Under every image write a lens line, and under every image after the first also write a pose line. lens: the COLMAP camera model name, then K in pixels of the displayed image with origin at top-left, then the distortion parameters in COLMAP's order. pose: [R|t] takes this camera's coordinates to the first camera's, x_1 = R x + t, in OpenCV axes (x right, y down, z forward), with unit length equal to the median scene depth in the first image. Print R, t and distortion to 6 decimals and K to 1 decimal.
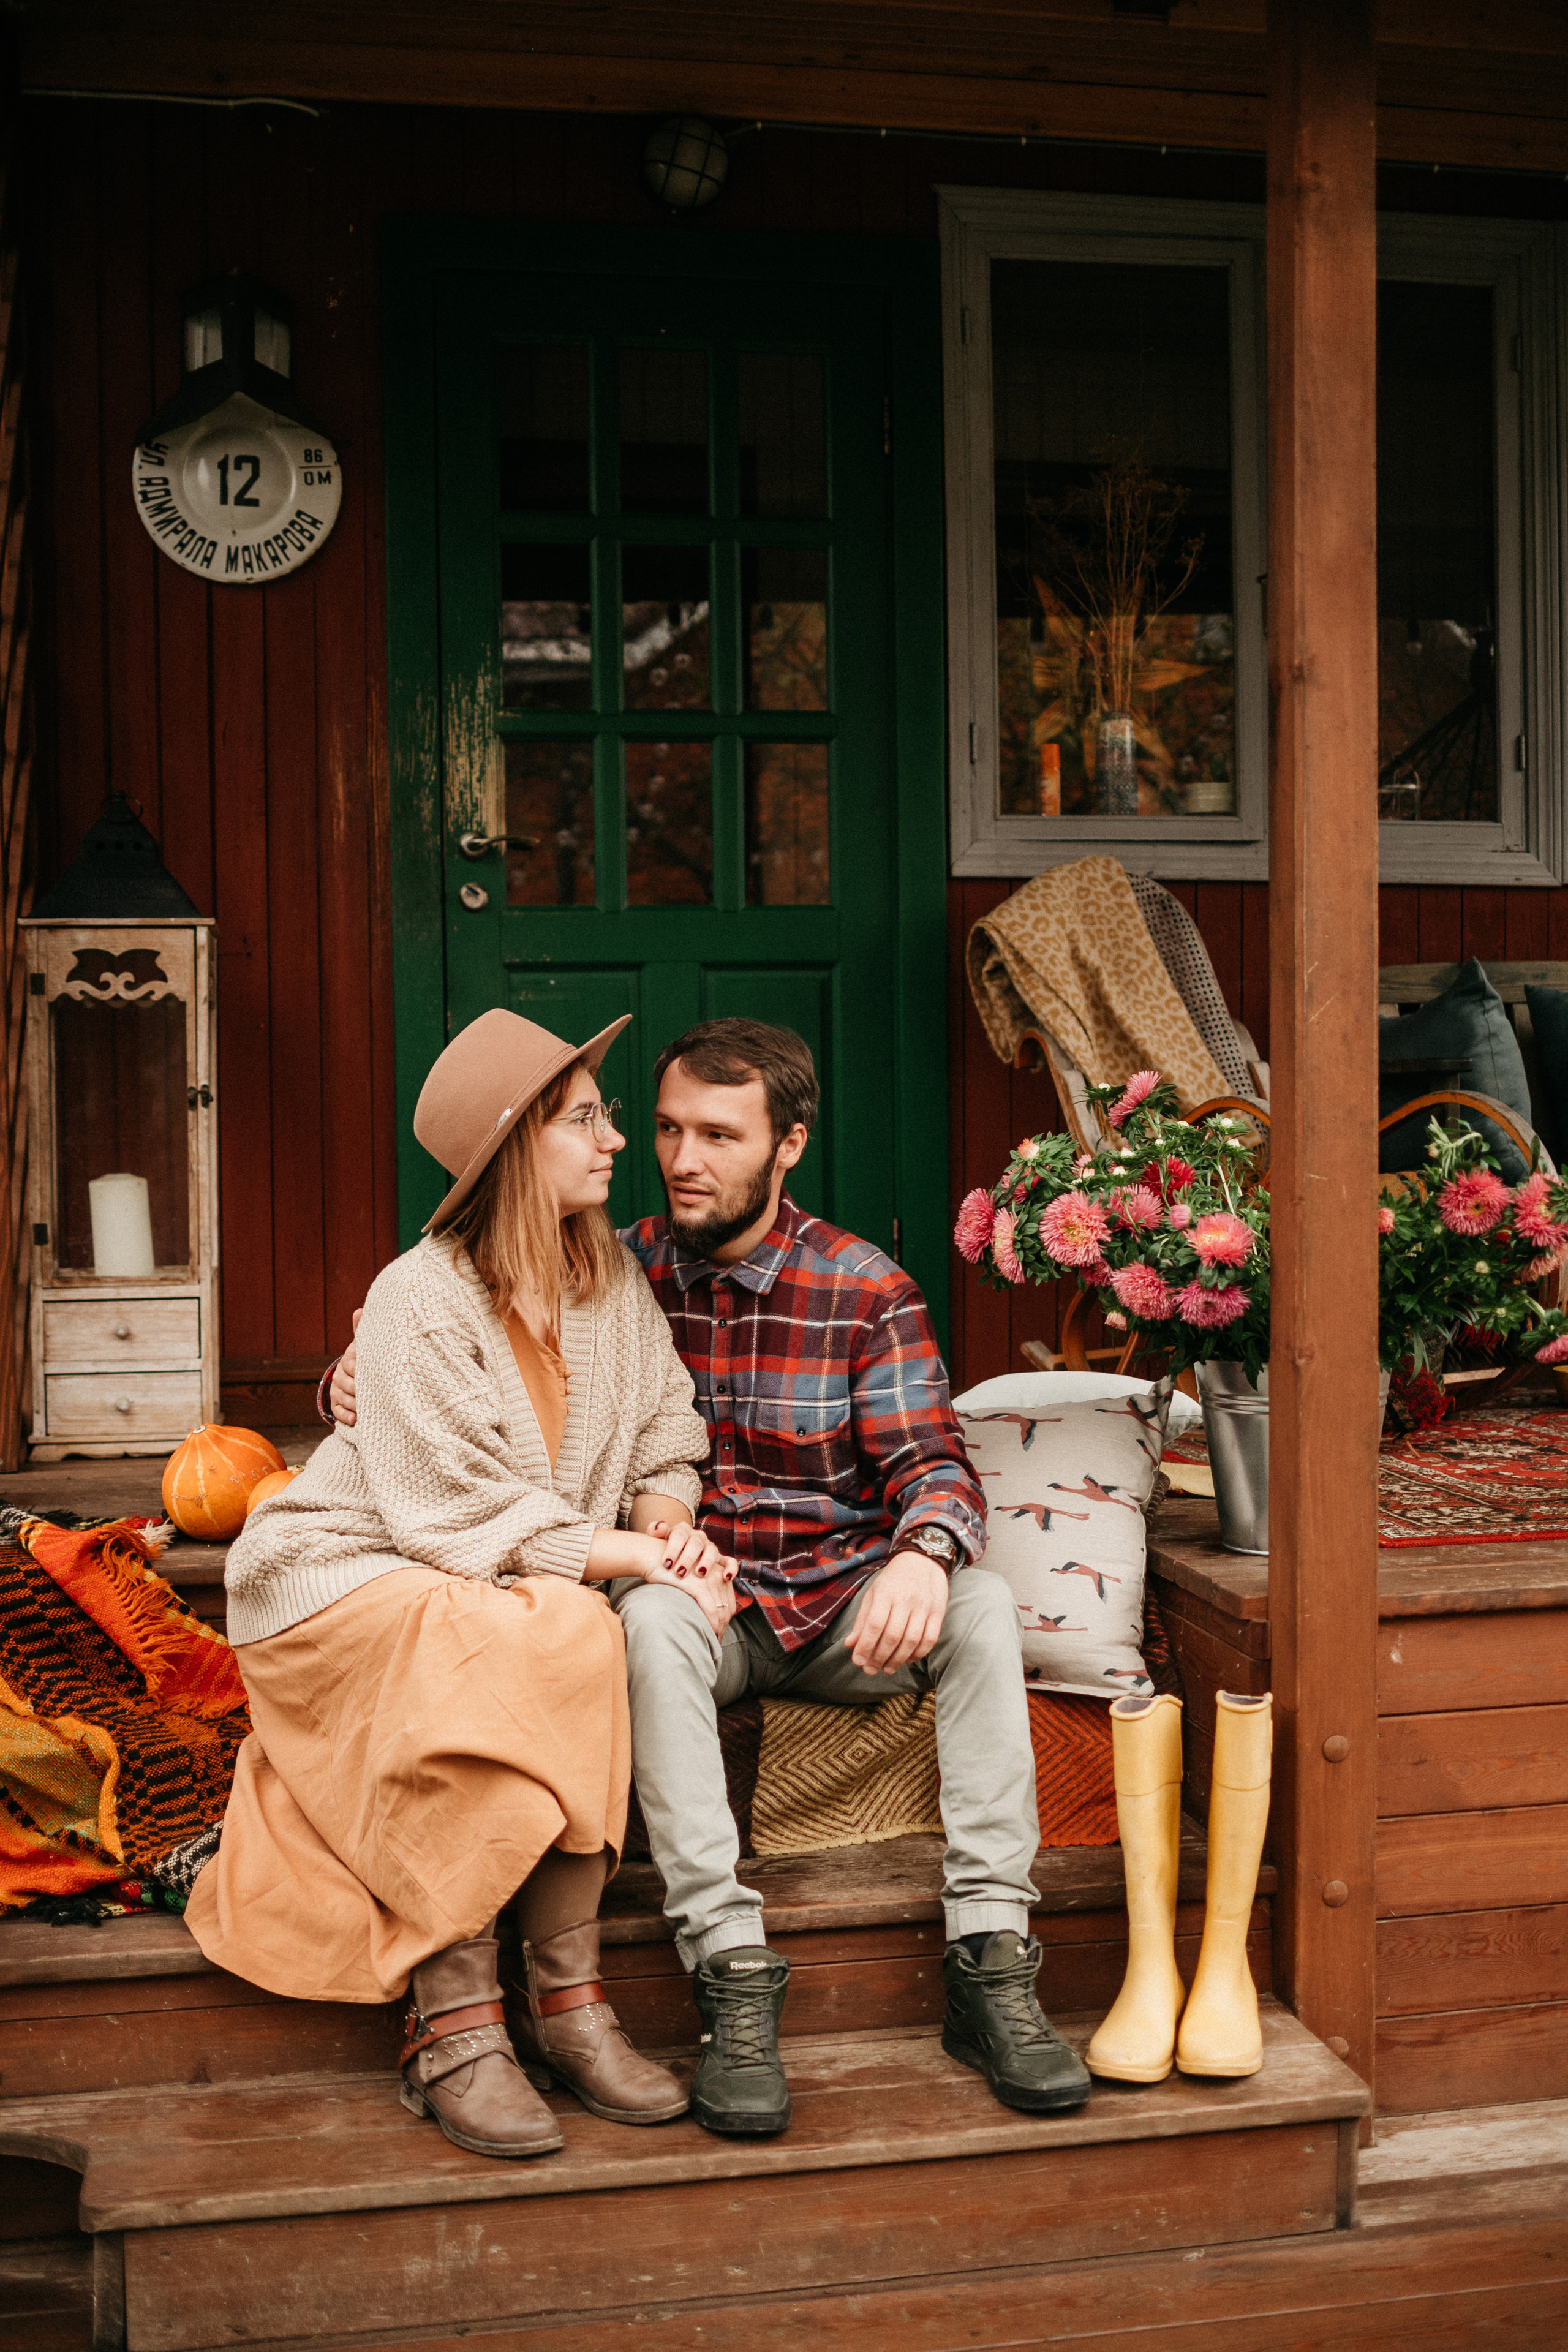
lens RADIAL K [[2643.3, 0, 808.2], [0, 2643.3, 1260.5], [0, 0, 1]] dist [-0.070219, 0.000000]
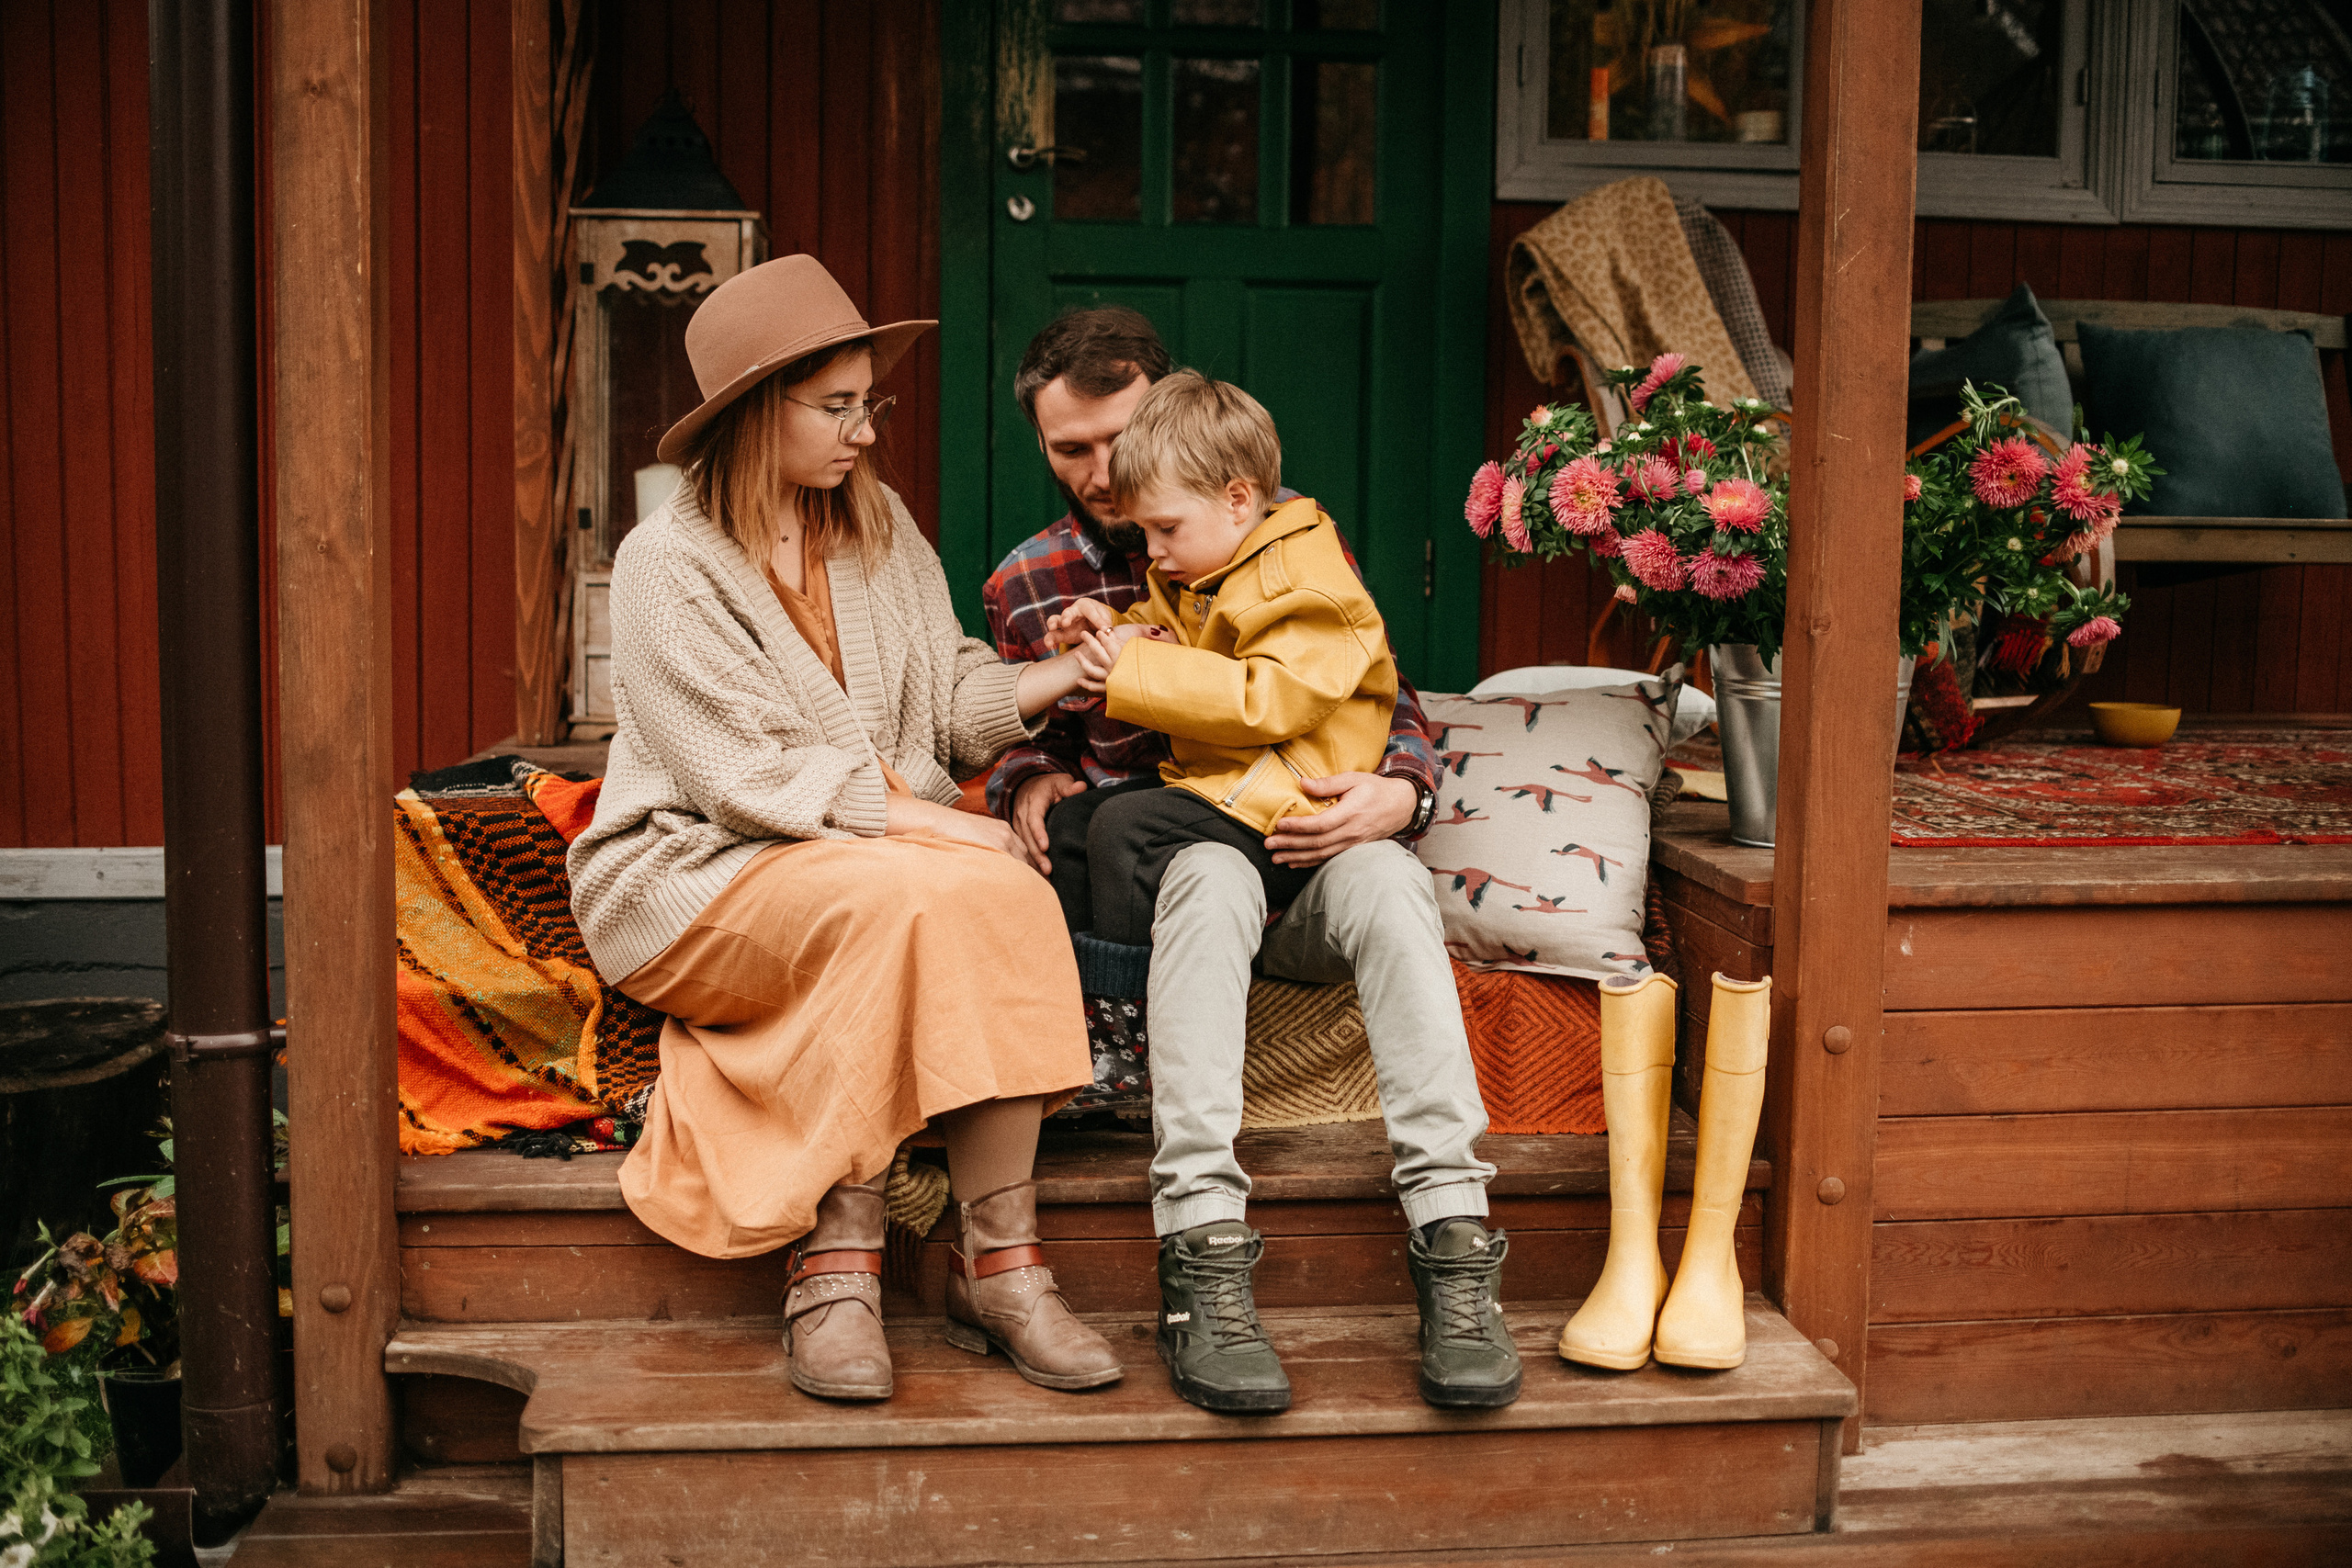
lens RADIAL K [[2442.8, 0, 1165.4], [0, 2442.8, 765.5], [0, 0, 1]] dist [-0.057105, 0.000000]
pose [[0.995419, 0.034399, -0.089204, 0.022331], [-0.030470, 0.998521, 0.045035, 0.036902], [0.090622, -0.042110, 0.994995, 0.069131]]
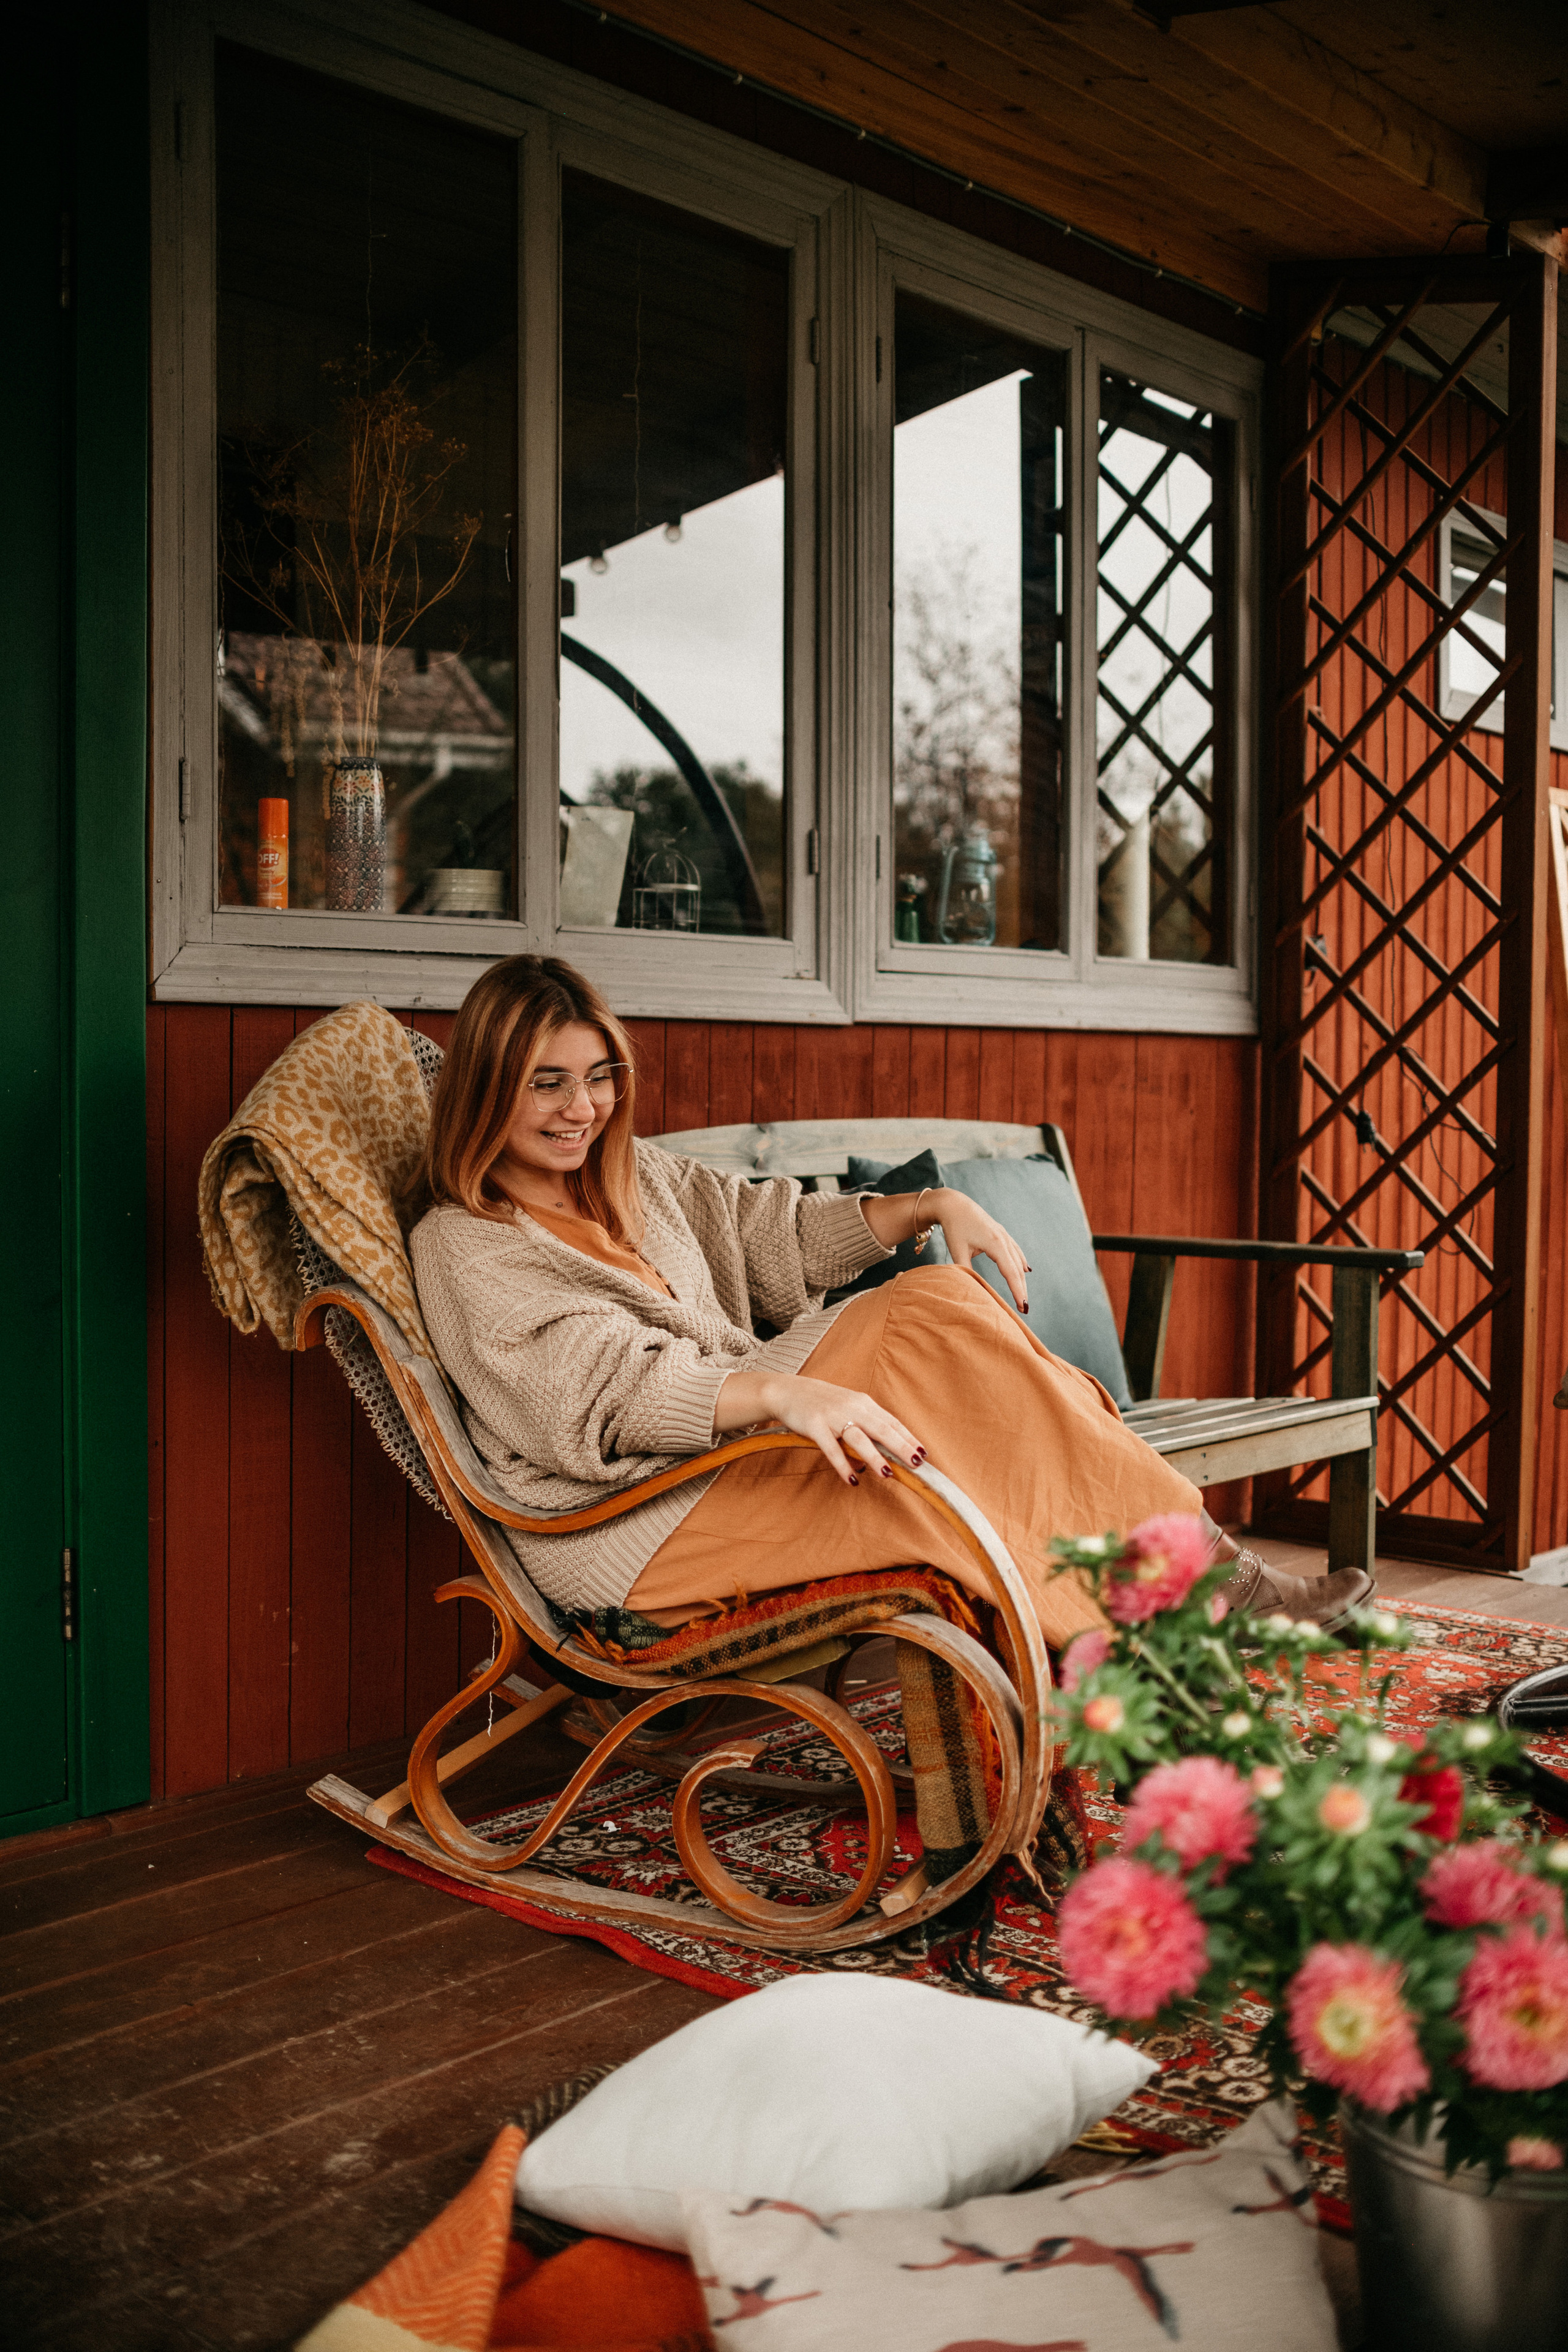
lens RADIAL K [[2327.3, 0, 766.5], [0, 2327.3, 1184.4], [0, 0, 1]] dist [-0.065437, 0.000000]
pose [[0.812310, -0.013786, 0.583063, -0.173497], [0.018347, 0.999830, -0.001920, -0.113379], [-0.582937, 0.012257, 0.812425, 0.541392]]
